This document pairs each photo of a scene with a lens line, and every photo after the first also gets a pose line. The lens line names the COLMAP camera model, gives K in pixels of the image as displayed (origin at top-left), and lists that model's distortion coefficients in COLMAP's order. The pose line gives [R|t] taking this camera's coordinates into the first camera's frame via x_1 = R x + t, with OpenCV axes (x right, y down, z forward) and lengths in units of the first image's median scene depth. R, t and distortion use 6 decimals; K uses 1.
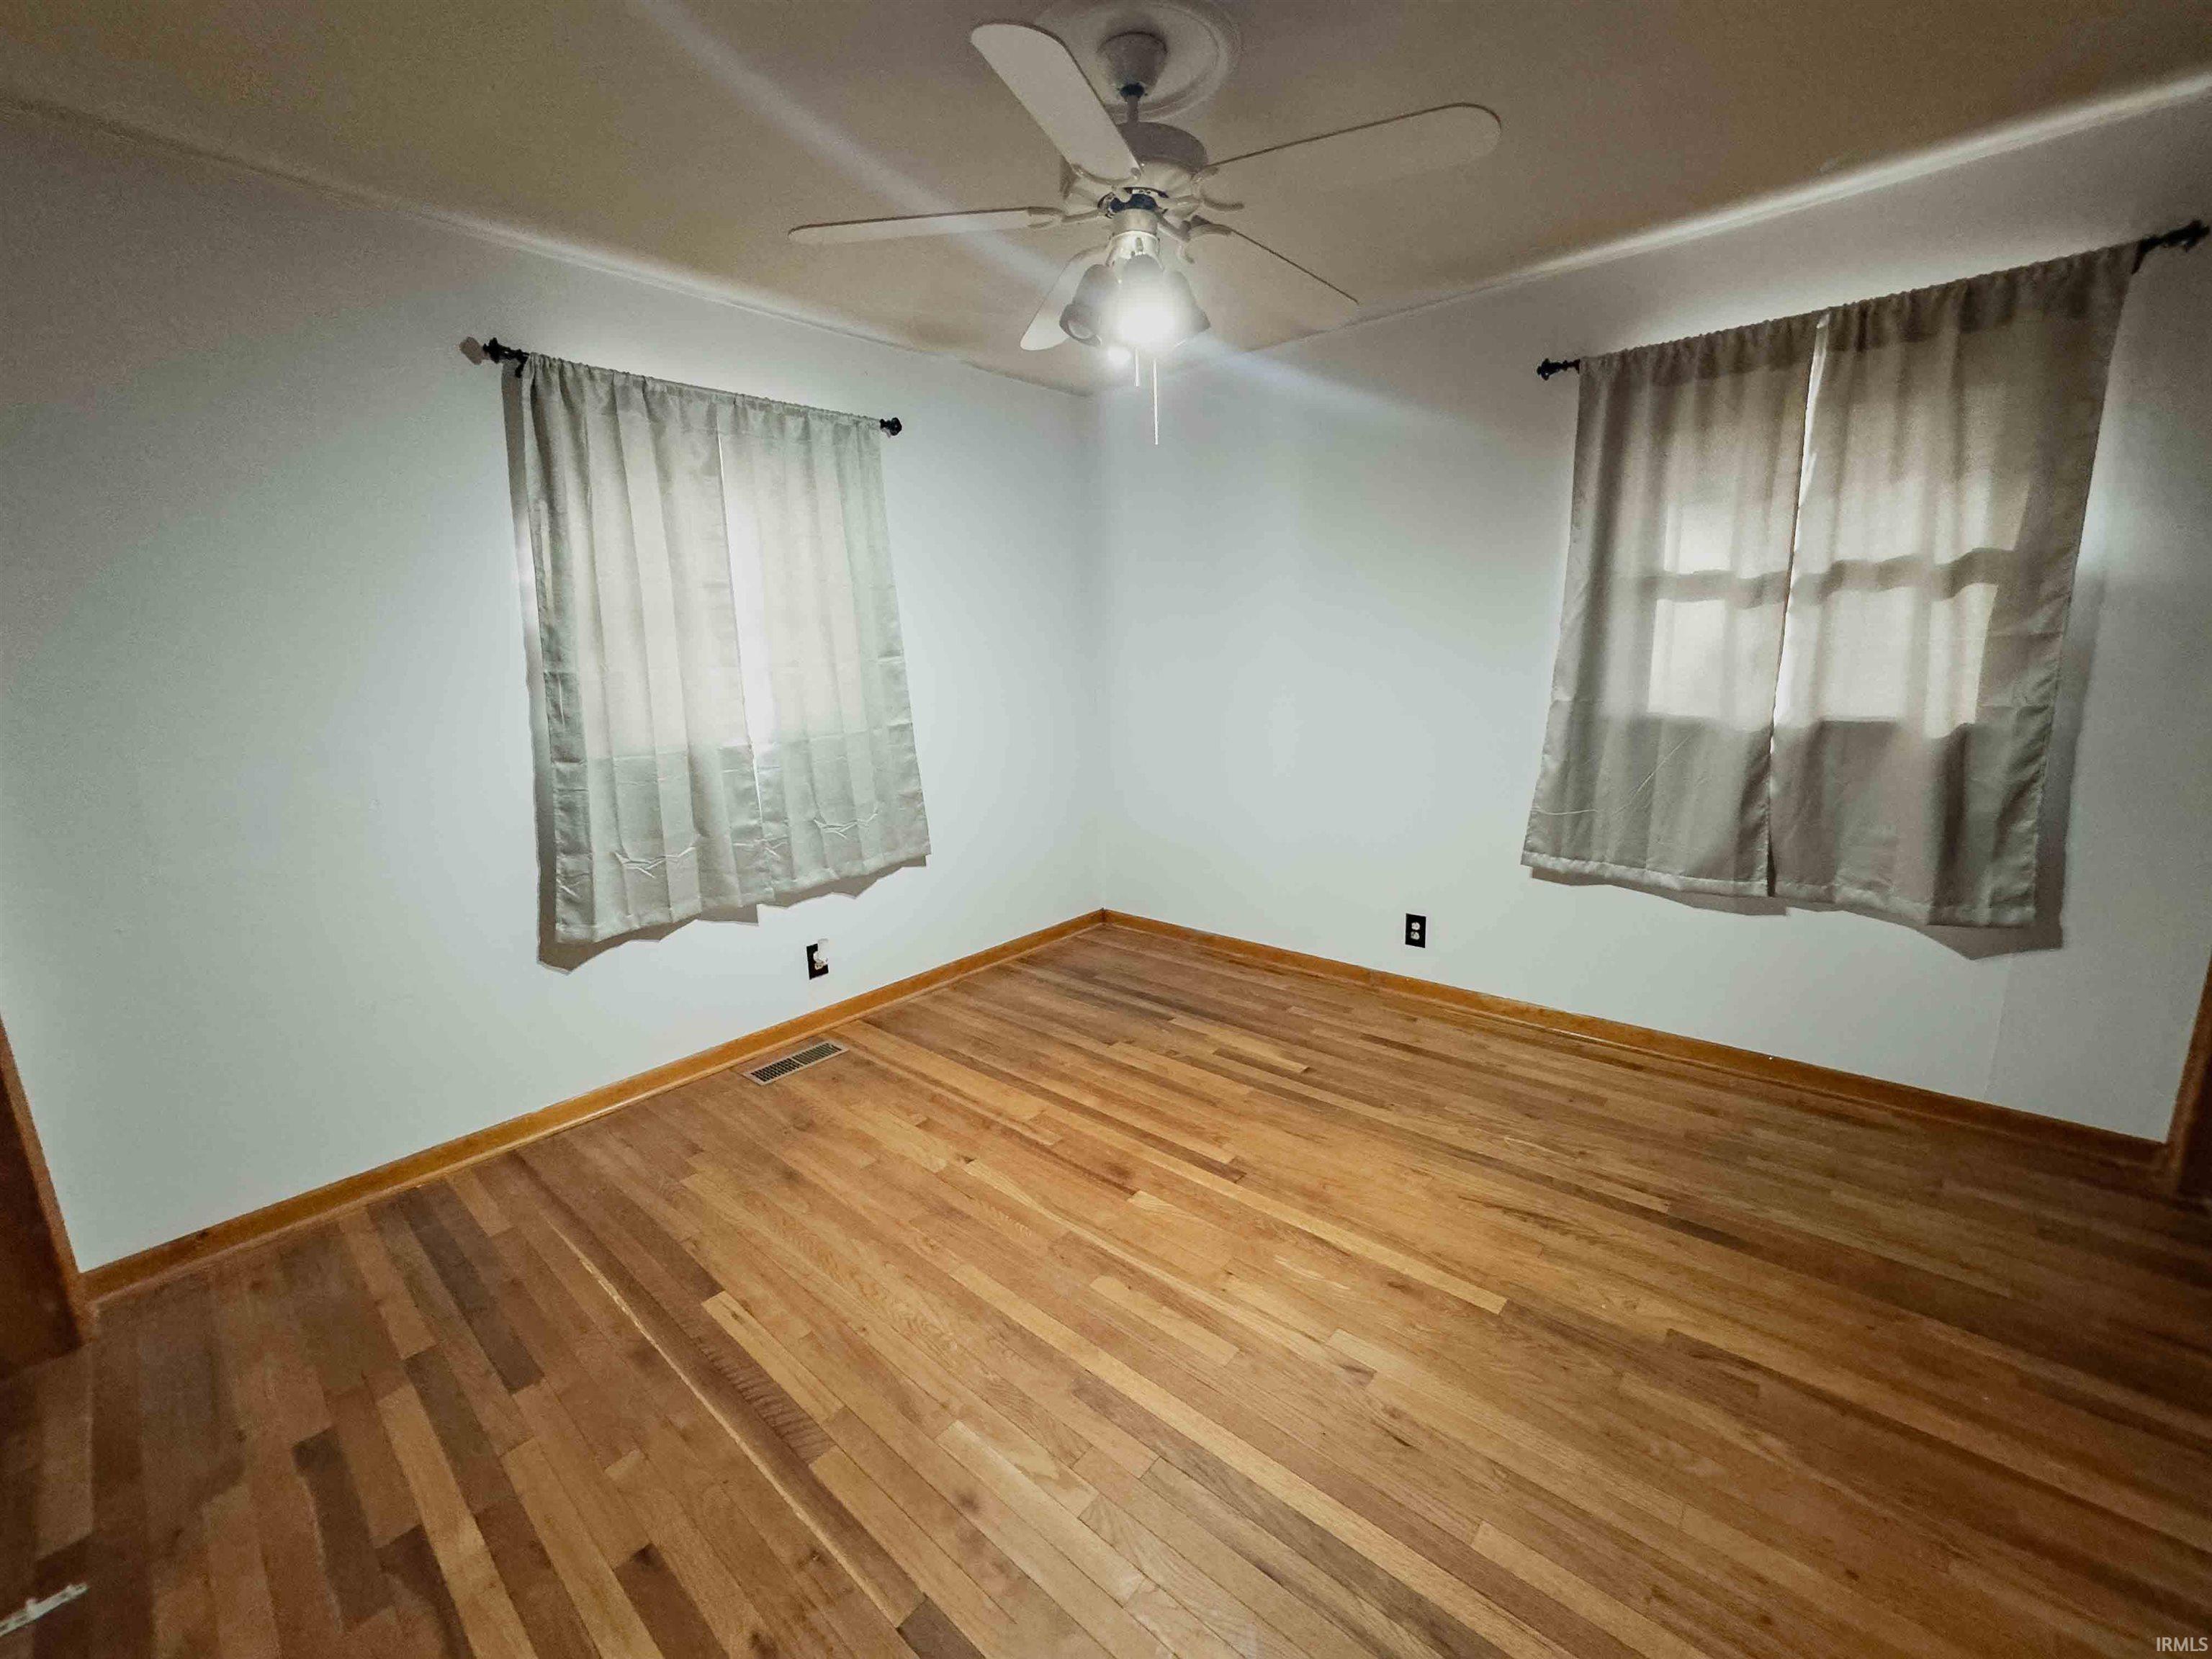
lens RADIAL K [[895.1, 0, 1111.5], [0, 895.1, 830.2], [0, 0, 1]] dist [0.008162, 0.001300]
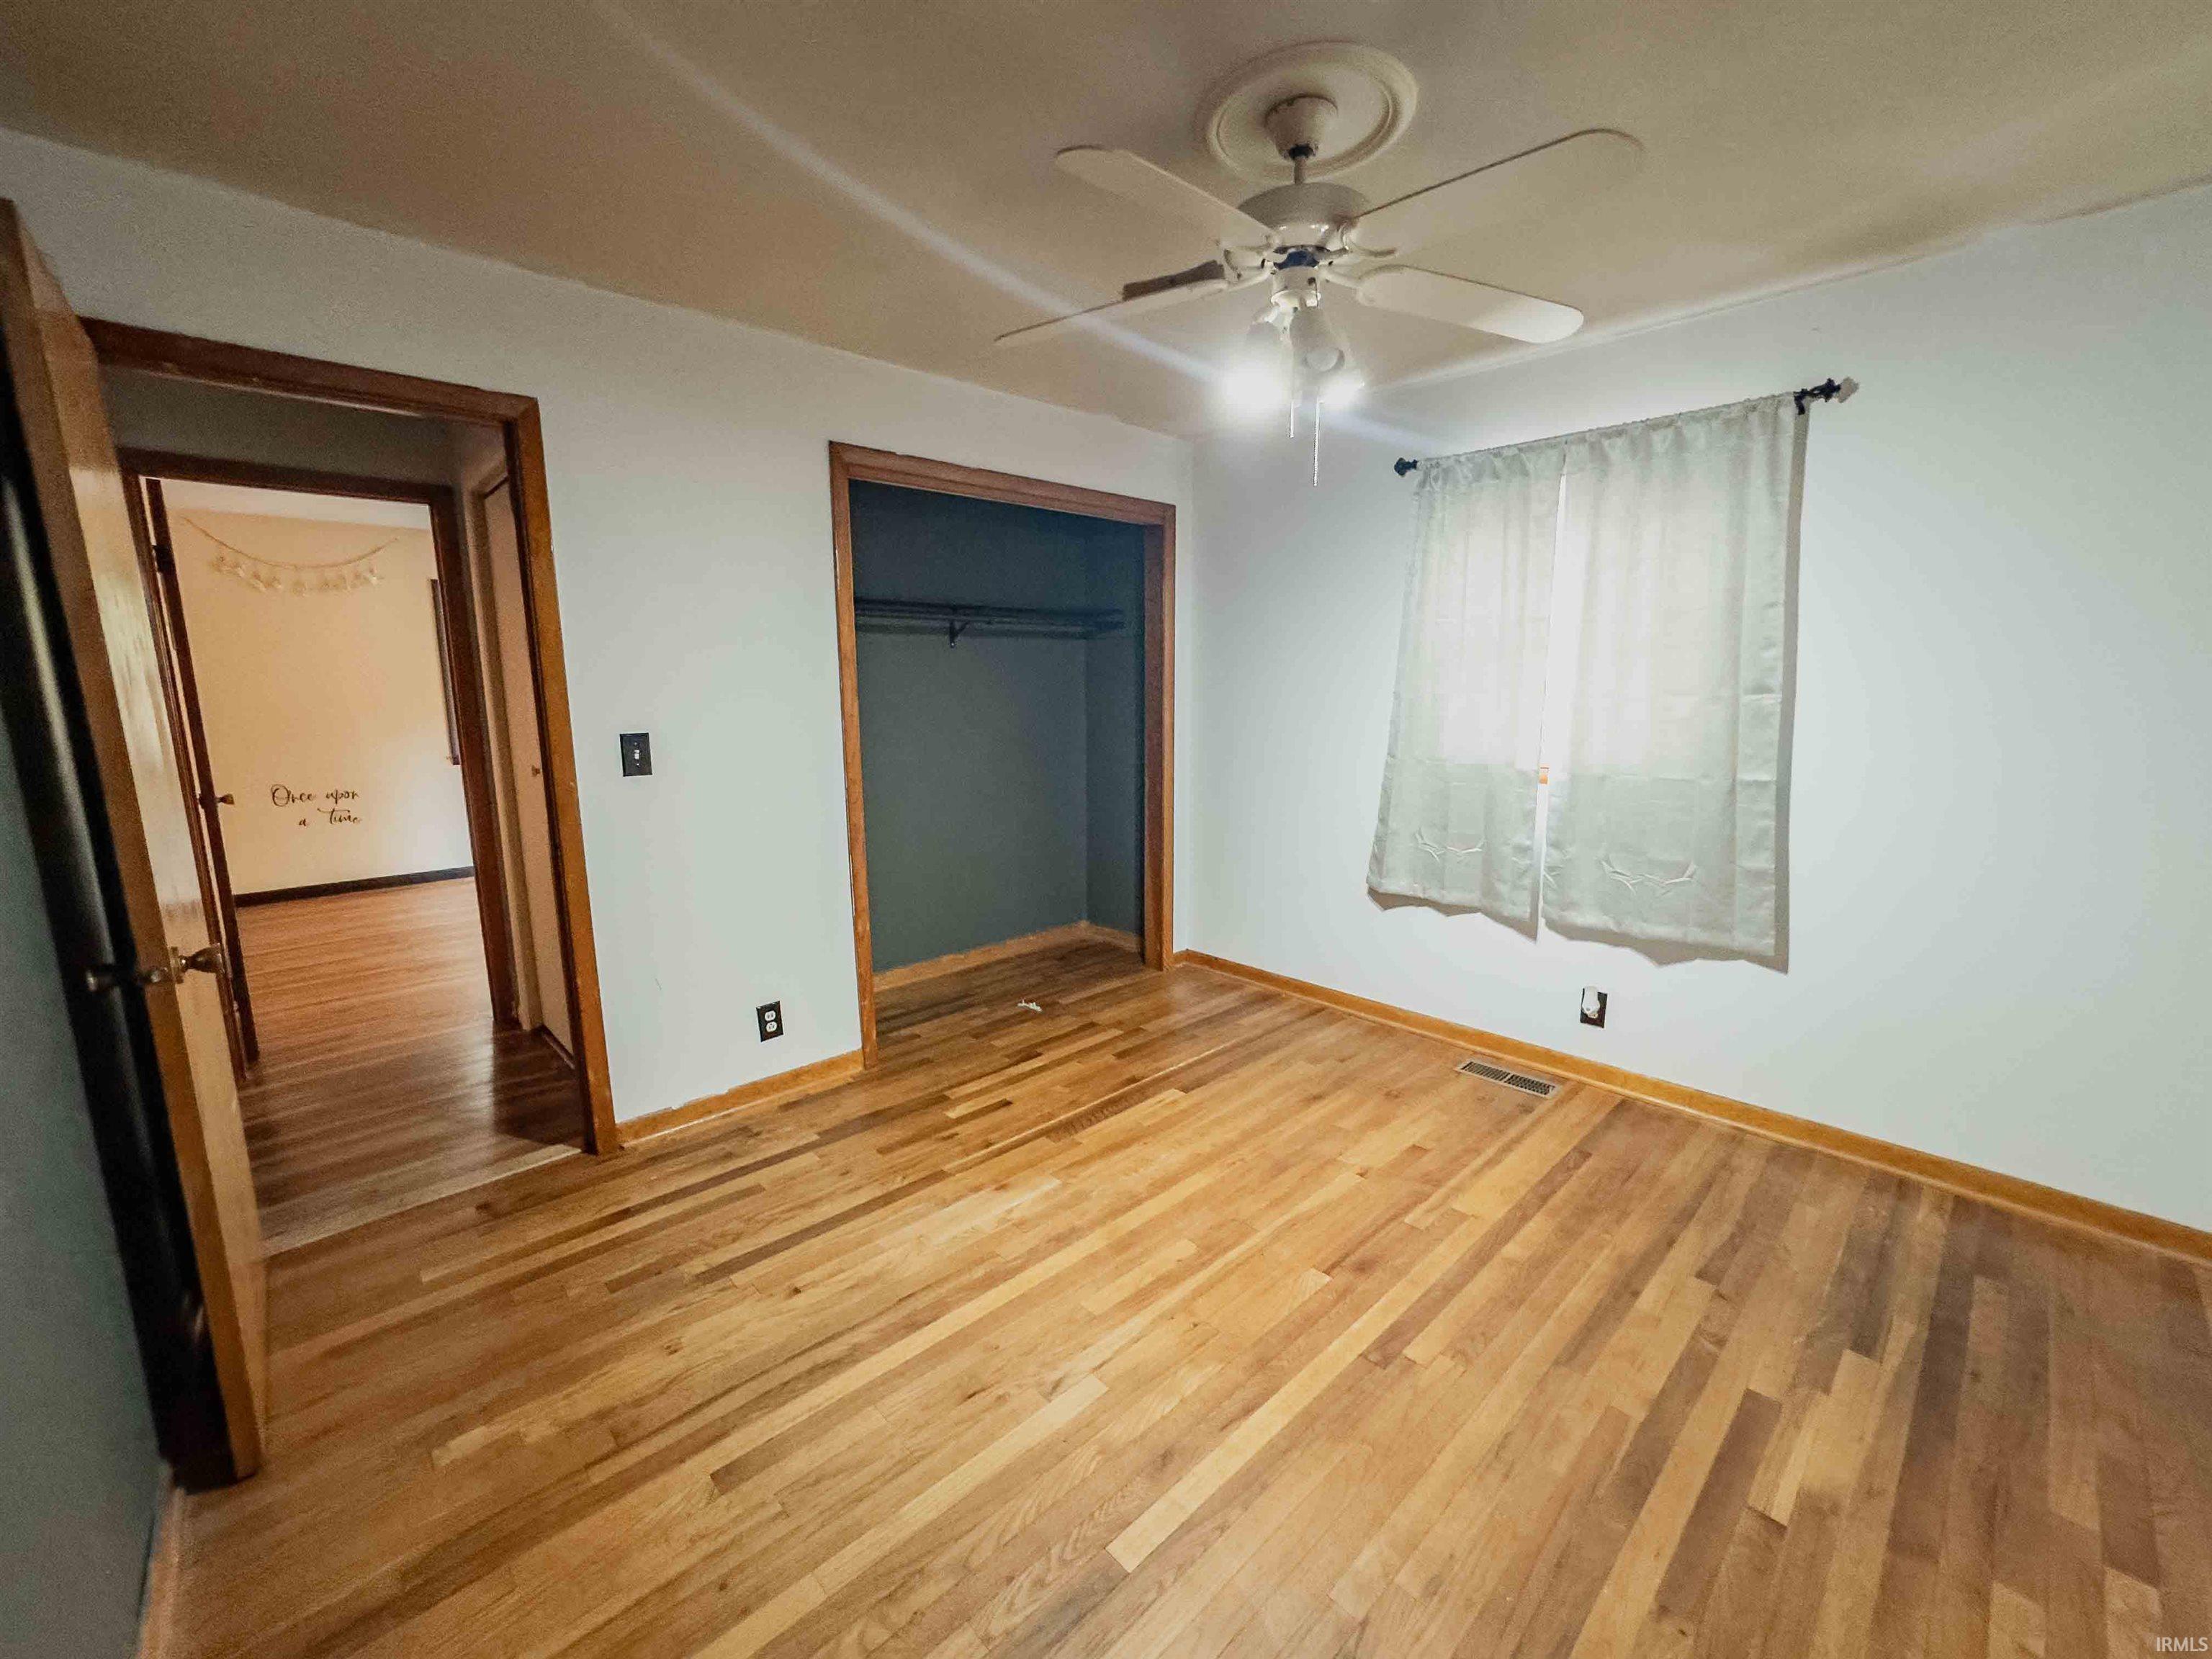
lens RADIAL K [[895.1, 0, 1103.3], [0, 895.1, 830.3], [0, 0, 1]] dist [0.008162, 0.001300]
pose [[-0.083503, 0.188706, -0.978477, 0.720136], [-0.198409, 0.959099, 0.201901, -0.146434], [0.976556, 0.210998, -0.042647, 0.597025]]
